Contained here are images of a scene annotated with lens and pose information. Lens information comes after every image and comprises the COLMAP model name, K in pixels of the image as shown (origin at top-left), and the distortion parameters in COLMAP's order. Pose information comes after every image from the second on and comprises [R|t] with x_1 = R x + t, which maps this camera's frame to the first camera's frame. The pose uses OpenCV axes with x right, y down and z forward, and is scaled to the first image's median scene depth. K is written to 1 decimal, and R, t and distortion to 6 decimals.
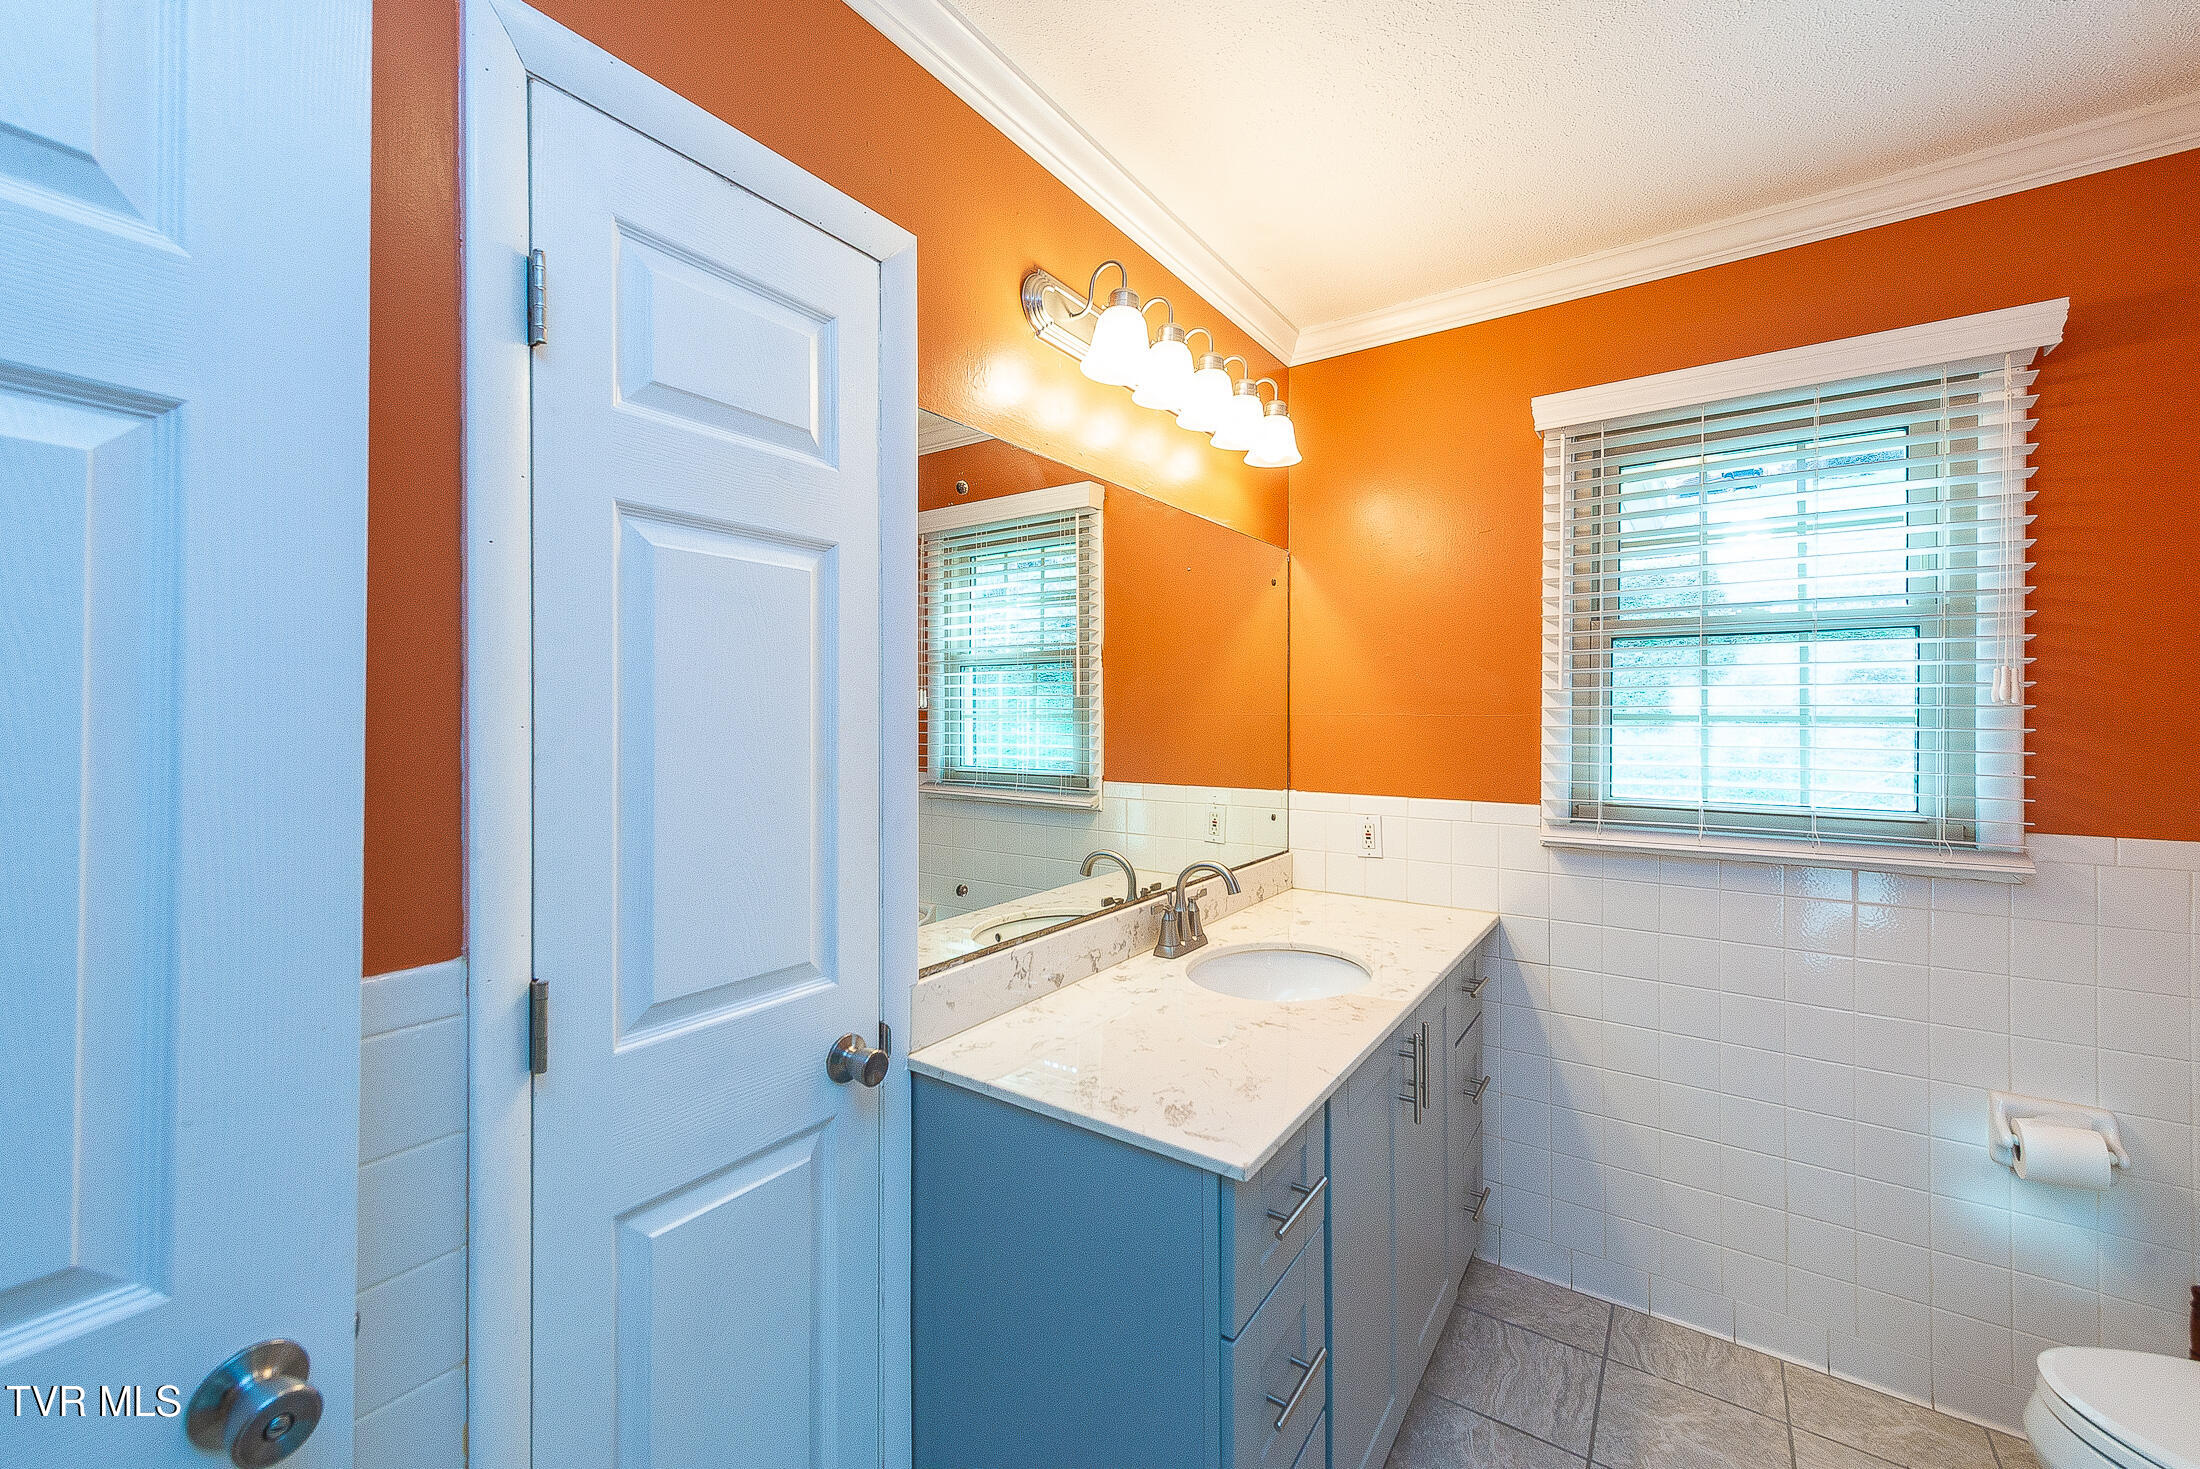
lens RADIAL K [[880.1, 0, 1096.1], [0, 880.1, 717.8], [0, 0, 1]] dist [0.019925, -0.006029]
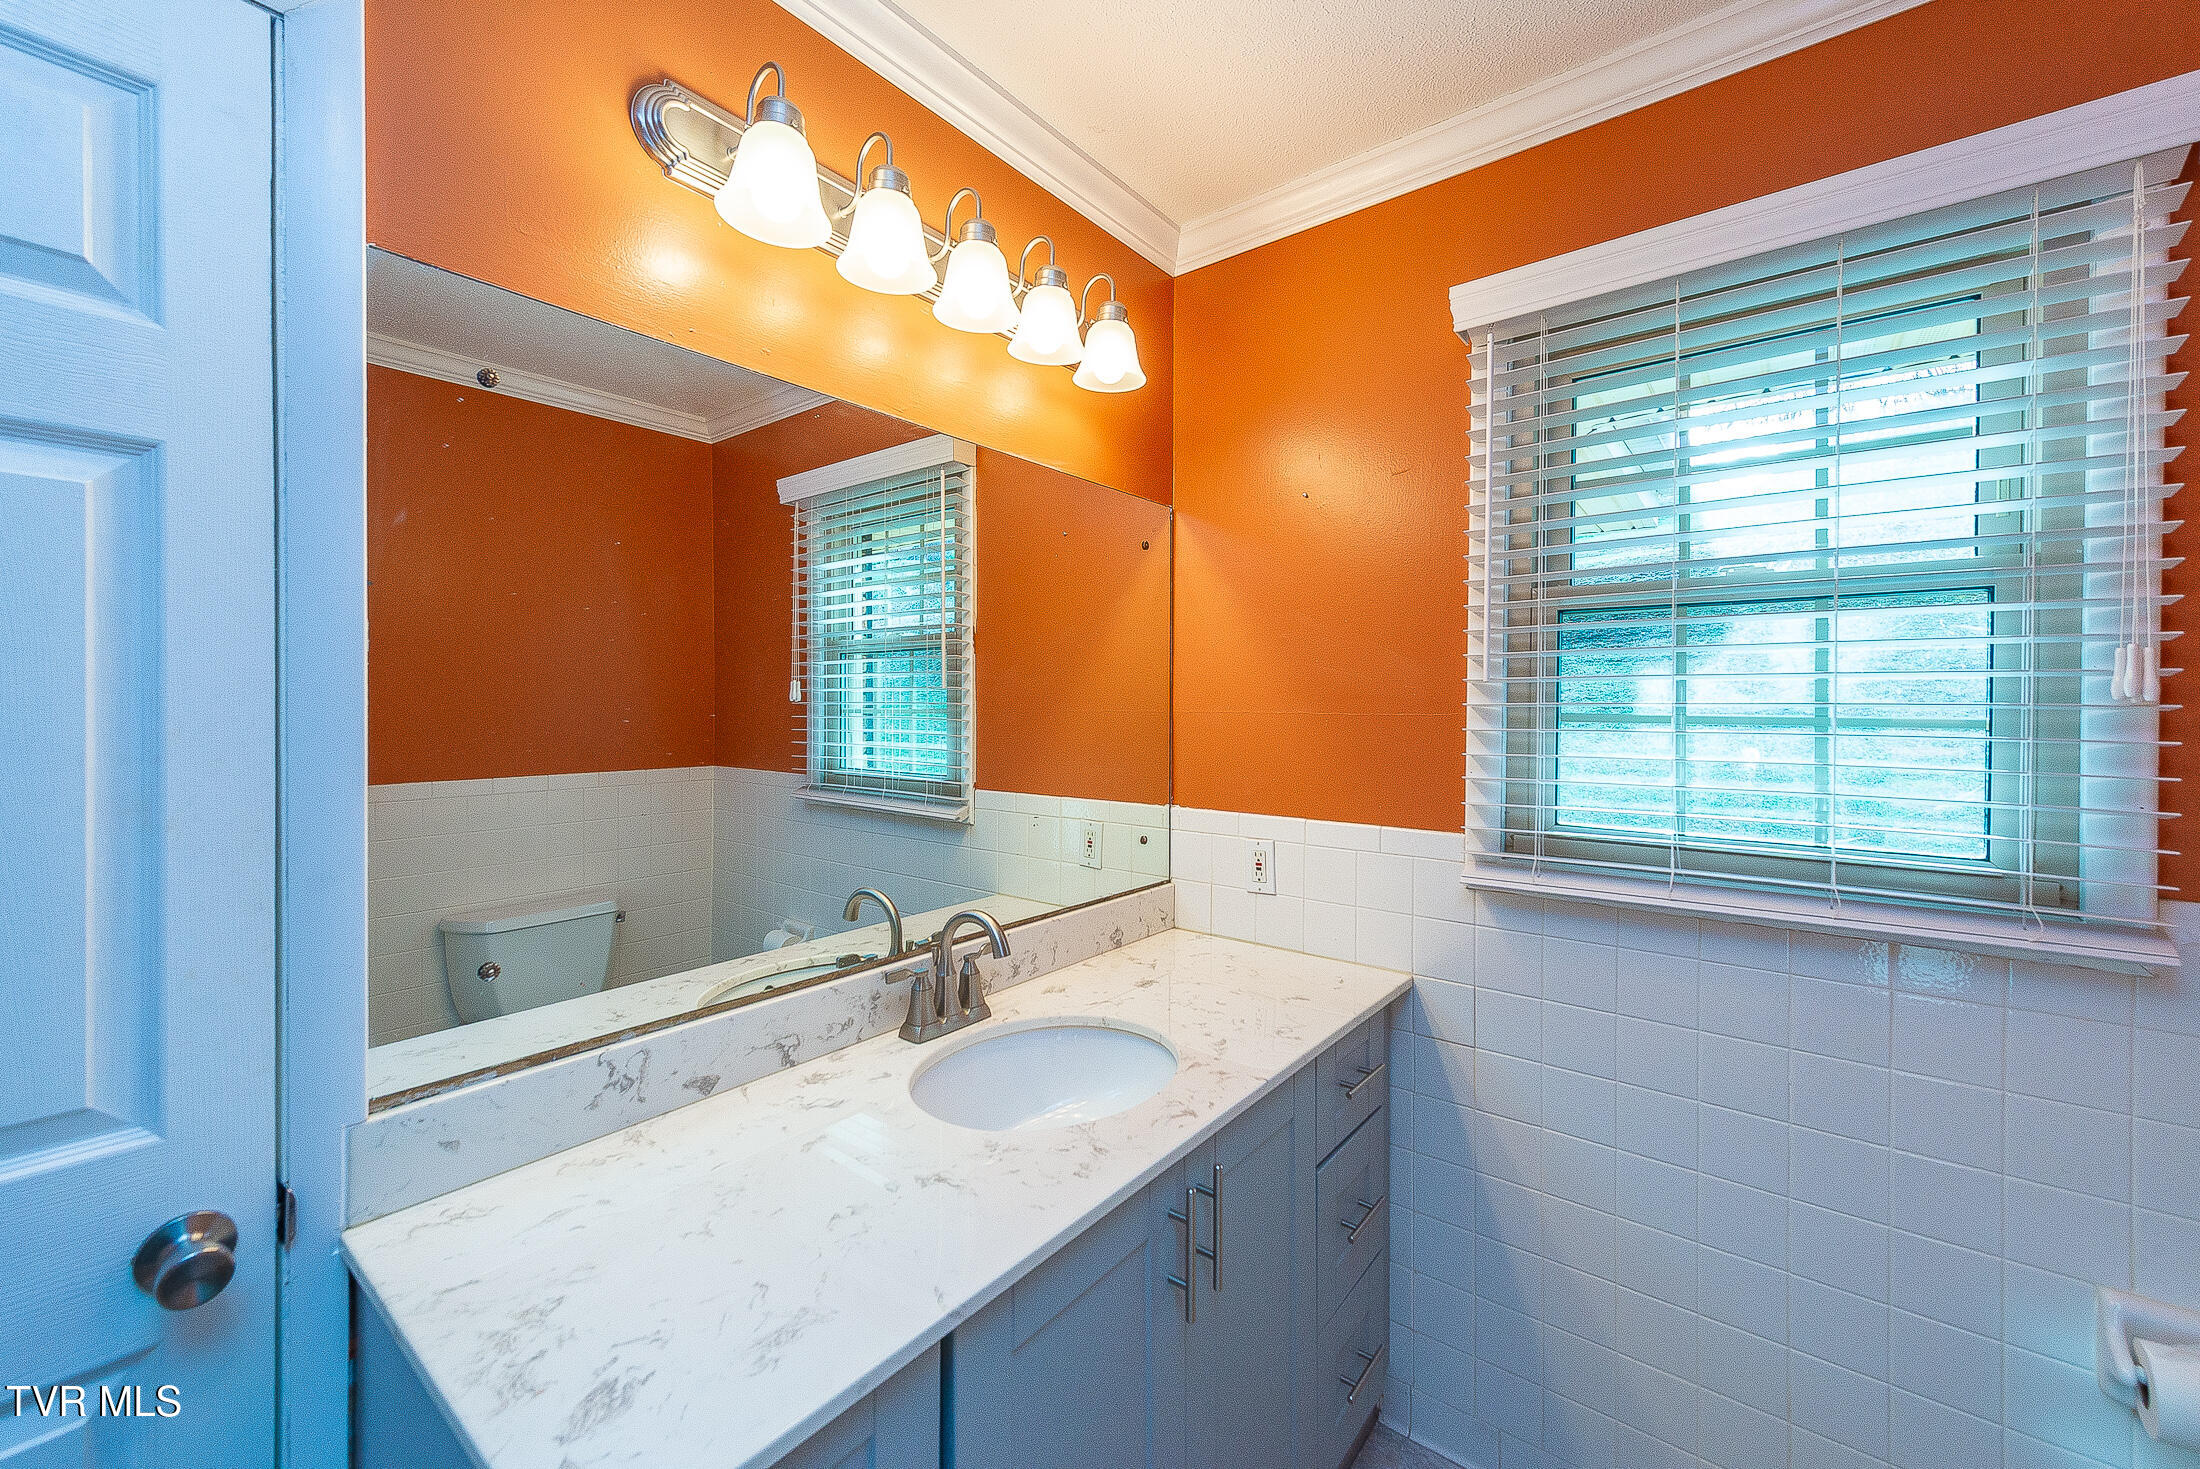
lens RADIAL K [[880.5, 0, 1096.8], [0, 880.5, 714.4], [0, 0, 1]] dist [0.019359, -0.004934]
pose [[0.997913, 0.004695, -0.064400, 0.270629], [-0.004413, 0.999980, 0.004523, -0.005670], [0.064420, -0.004229, 0.997914, 0.262217]]
